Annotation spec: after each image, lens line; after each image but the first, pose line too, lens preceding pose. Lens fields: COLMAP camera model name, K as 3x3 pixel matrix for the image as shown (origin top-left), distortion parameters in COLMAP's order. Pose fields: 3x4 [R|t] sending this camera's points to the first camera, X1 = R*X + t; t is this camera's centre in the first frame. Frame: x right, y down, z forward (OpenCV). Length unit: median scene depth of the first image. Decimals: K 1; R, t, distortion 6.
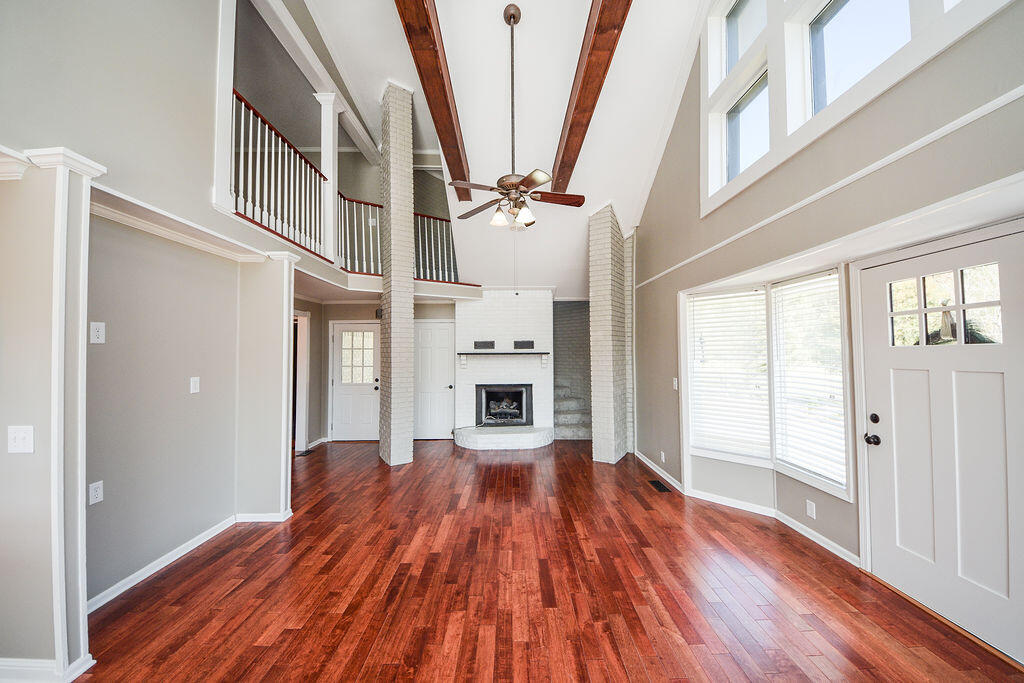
lens RADIAL K [[366.2, 0, 518.3], [0, 366.2, 340.2], [0, 0, 1]] dist [0.001330, -0.005304]
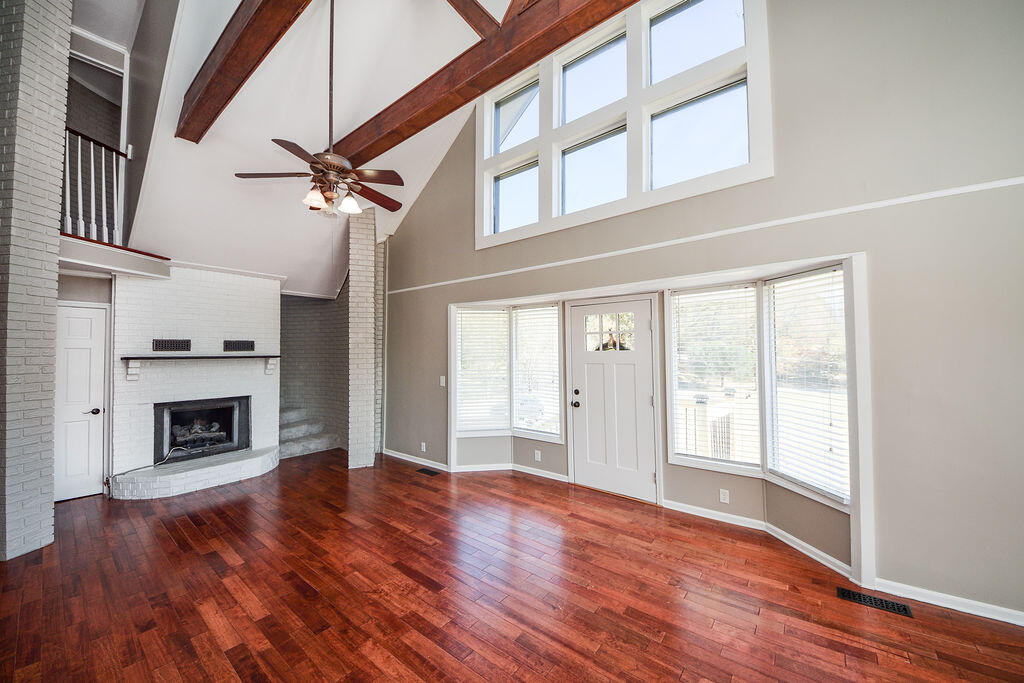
lens RADIAL K [[366.2, 0, 510.2], [0, 366.2, 337.0], [0, 0, 1]] dist [0.001330, -0.005304]
pose [[0.633189, 0.029708, 0.773427, -0.455750], [-0.020681, 0.999556, -0.021463, -0.004653], [-0.773721, -0.002405, 0.633522, 0.103385]]
